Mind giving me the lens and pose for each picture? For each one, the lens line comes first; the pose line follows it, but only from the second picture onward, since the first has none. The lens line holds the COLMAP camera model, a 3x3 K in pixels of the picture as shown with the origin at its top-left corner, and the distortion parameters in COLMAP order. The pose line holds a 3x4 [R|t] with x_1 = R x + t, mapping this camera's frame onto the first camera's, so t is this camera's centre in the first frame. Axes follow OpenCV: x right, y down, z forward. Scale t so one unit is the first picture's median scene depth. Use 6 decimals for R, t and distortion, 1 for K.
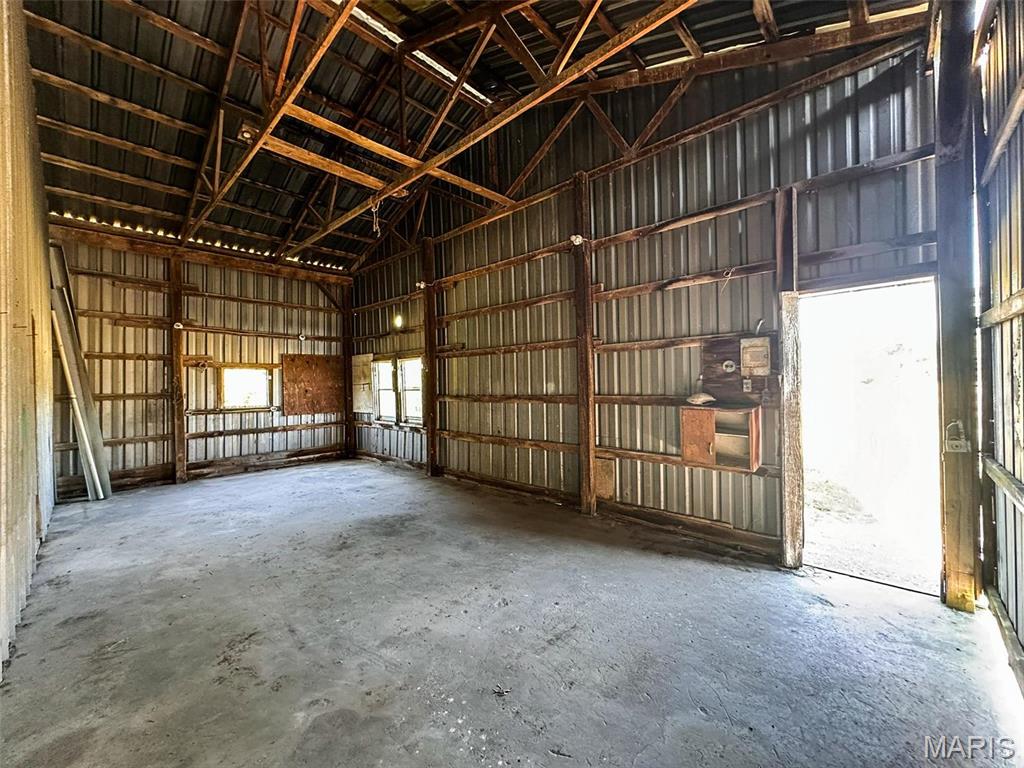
lens RADIAL K [[410.5, 0, 509.9], [0, 410.5, 381.6], [0, 0, 1]] dist [-0.004500, 0.000125]
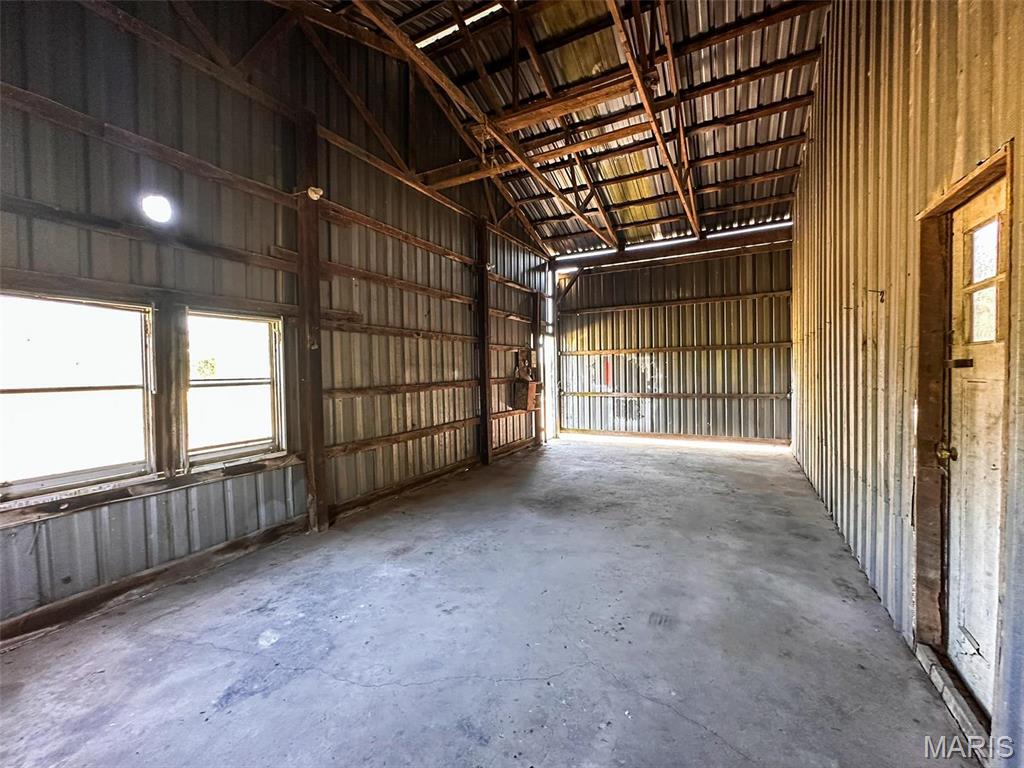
lens RADIAL K [[410.5, 0, 511.8], [0, 410.5, 382.5], [0, 0, 1]] dist [-0.004500, 0.000125]
pose [[-0.256509, -0.008352, 0.966506, -1.343034], [0.018026, 0.999747, 0.013424, 0.030487], [-0.966374, 0.020866, -0.256294, 1.447936]]
